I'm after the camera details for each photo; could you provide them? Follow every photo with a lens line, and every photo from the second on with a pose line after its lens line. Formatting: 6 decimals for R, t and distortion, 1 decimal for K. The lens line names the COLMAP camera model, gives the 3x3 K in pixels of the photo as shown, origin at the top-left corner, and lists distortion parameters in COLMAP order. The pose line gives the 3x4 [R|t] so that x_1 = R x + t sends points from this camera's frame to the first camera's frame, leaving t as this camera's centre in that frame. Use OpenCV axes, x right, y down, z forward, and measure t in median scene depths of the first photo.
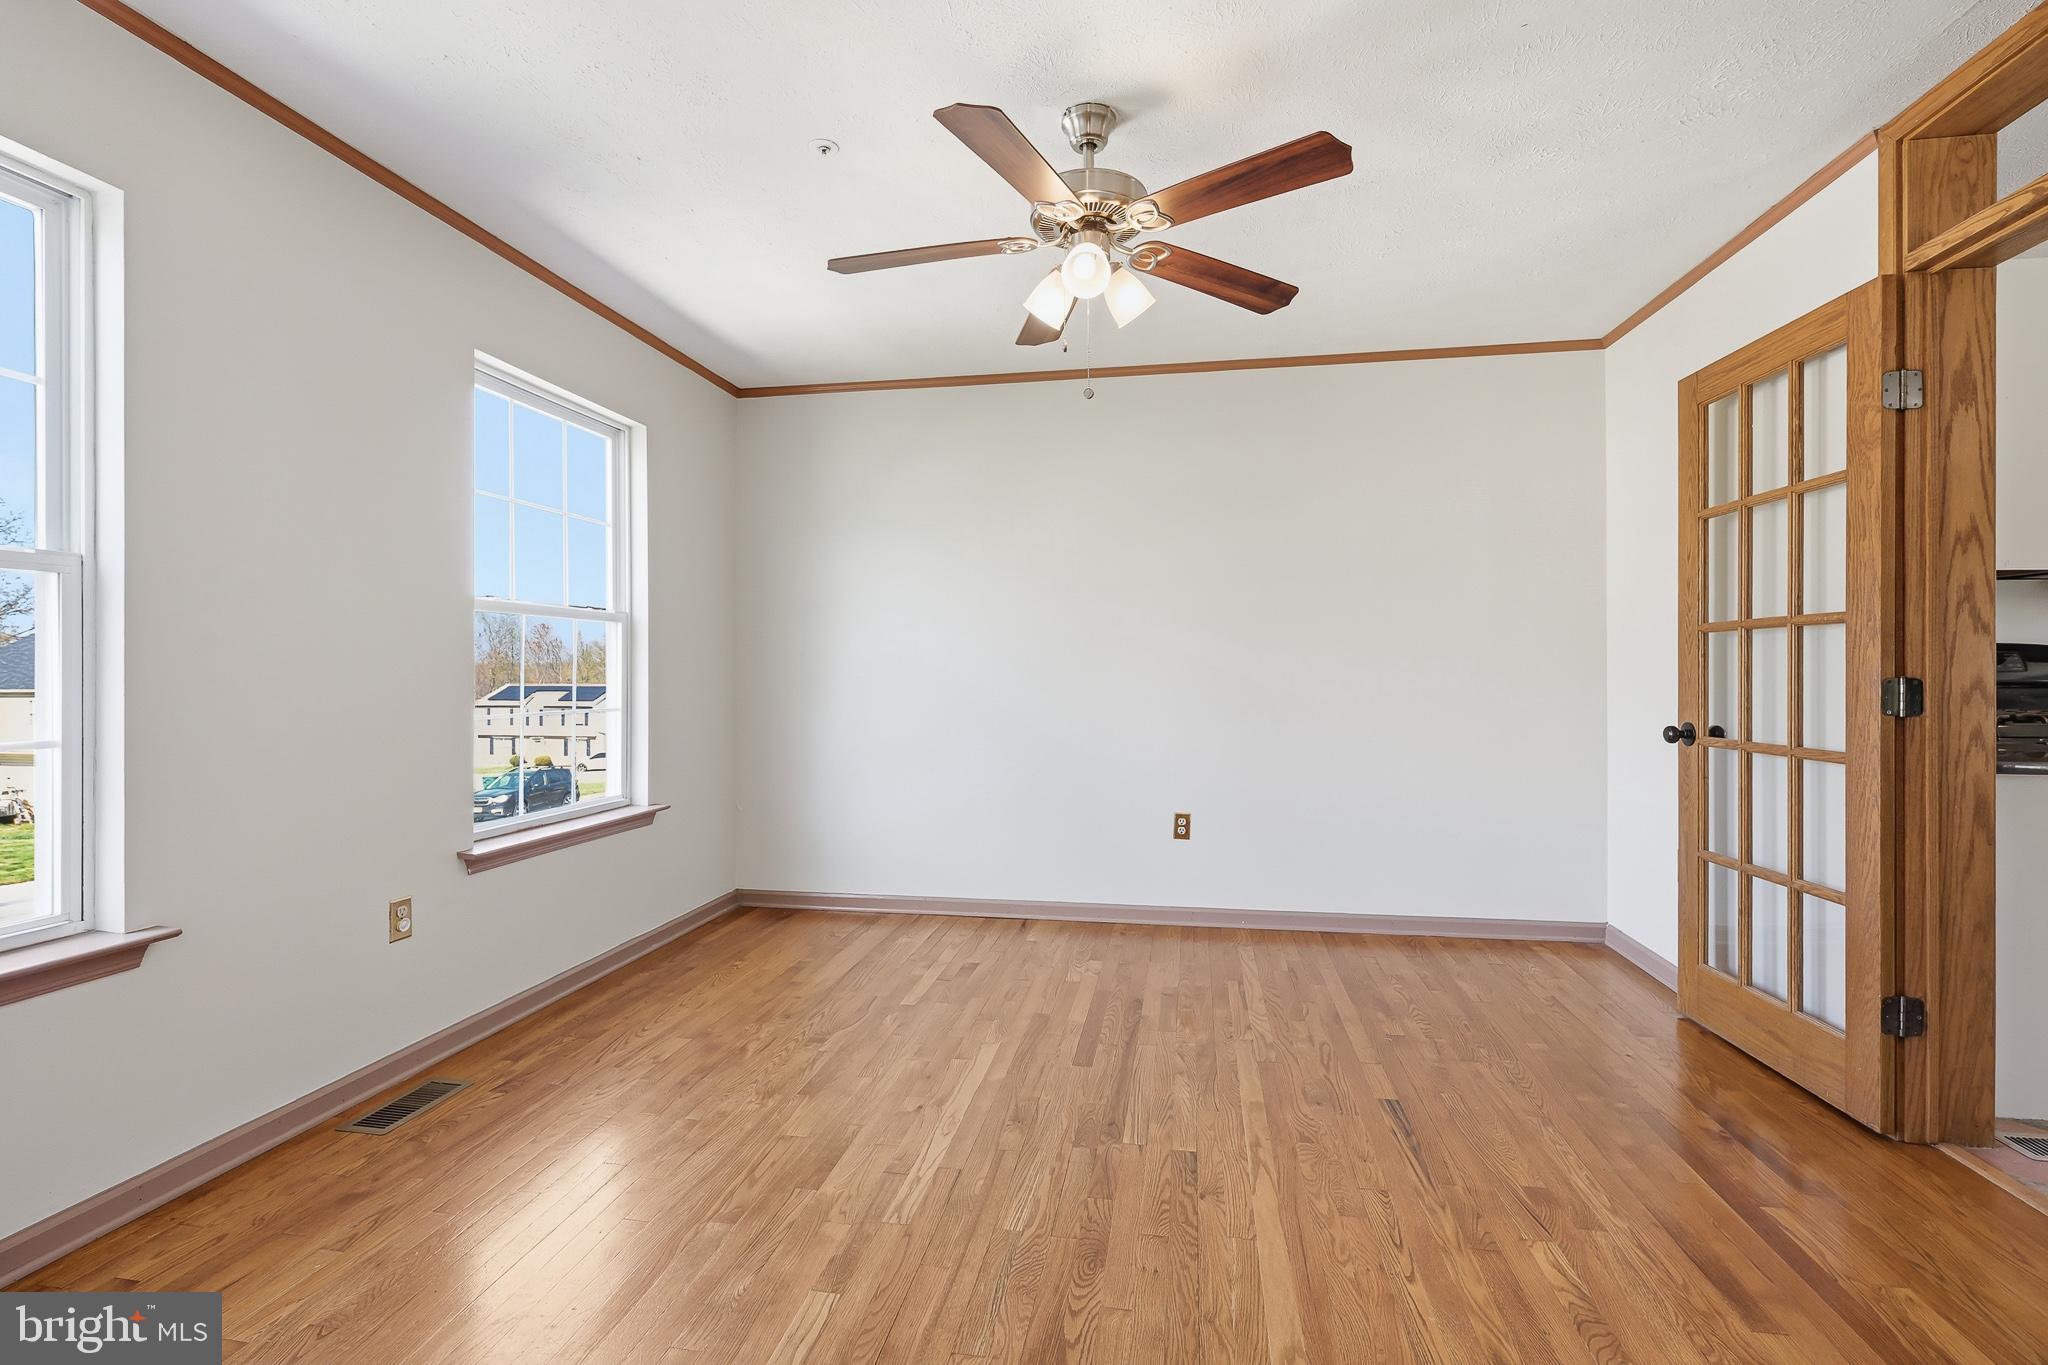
lens RADIAL K [[923.2, 0, 1033.1], [0, 923.2, 676.3], [0, 0, 1]] dist [-0.000638, -0.000532]
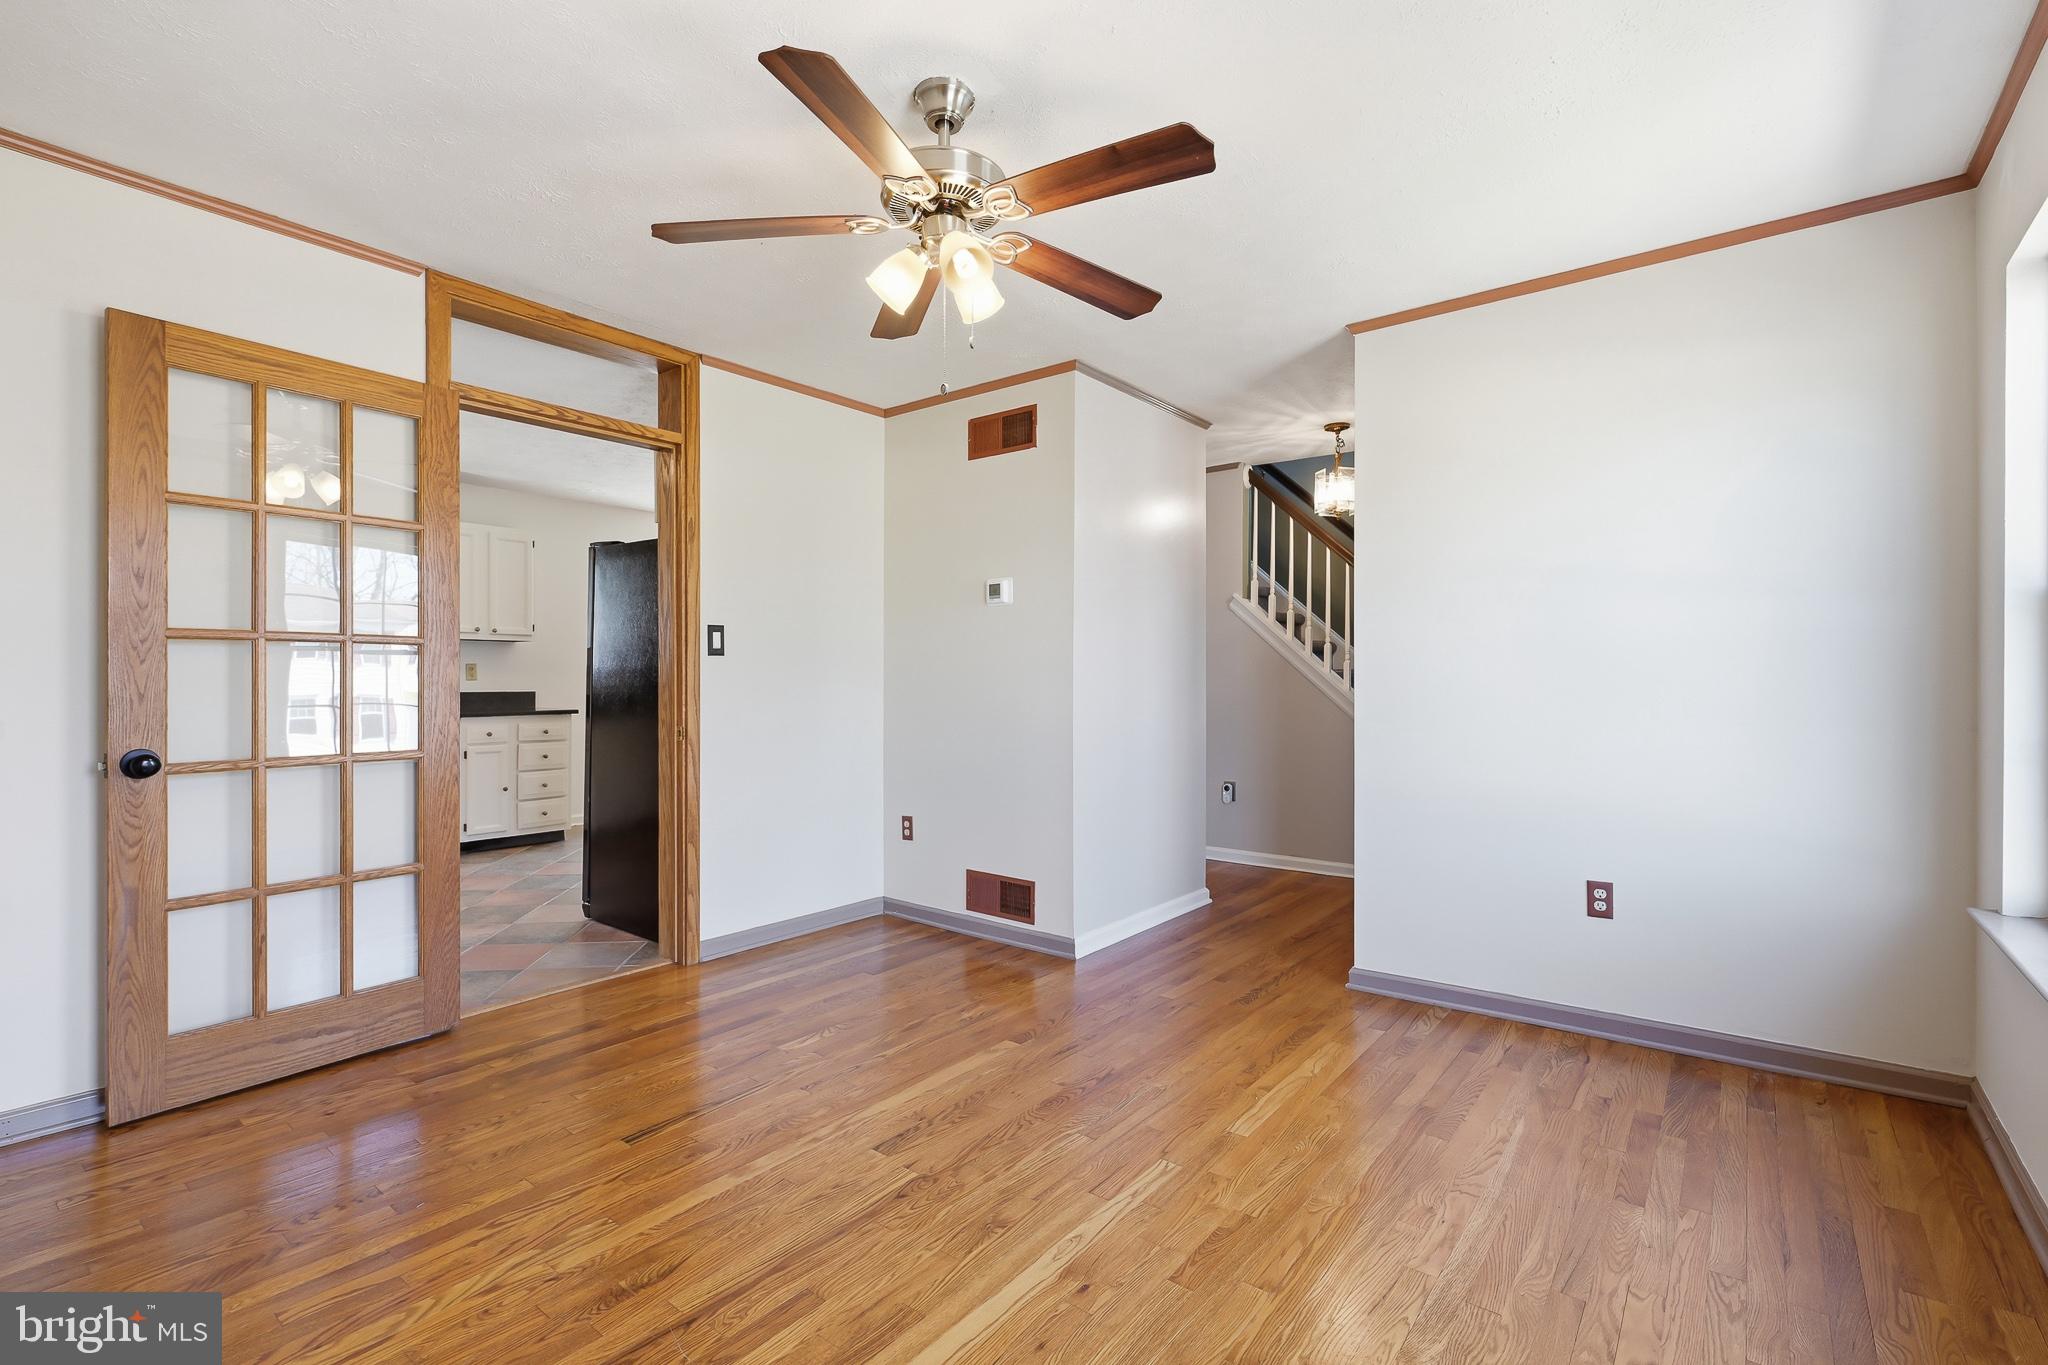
lens RADIAL K [[923.2, 0, 1033.1], [0, 923.2, 676.3], [0, 0, 1]] dist [-0.000638, -0.000532]
pose [[-0.881378, 0.002315, 0.472407, -0.493300], [0.002563, 0.999997, -0.000119, -0.015054], [-0.472406, 0.001106, -0.881381, 1.904388]]
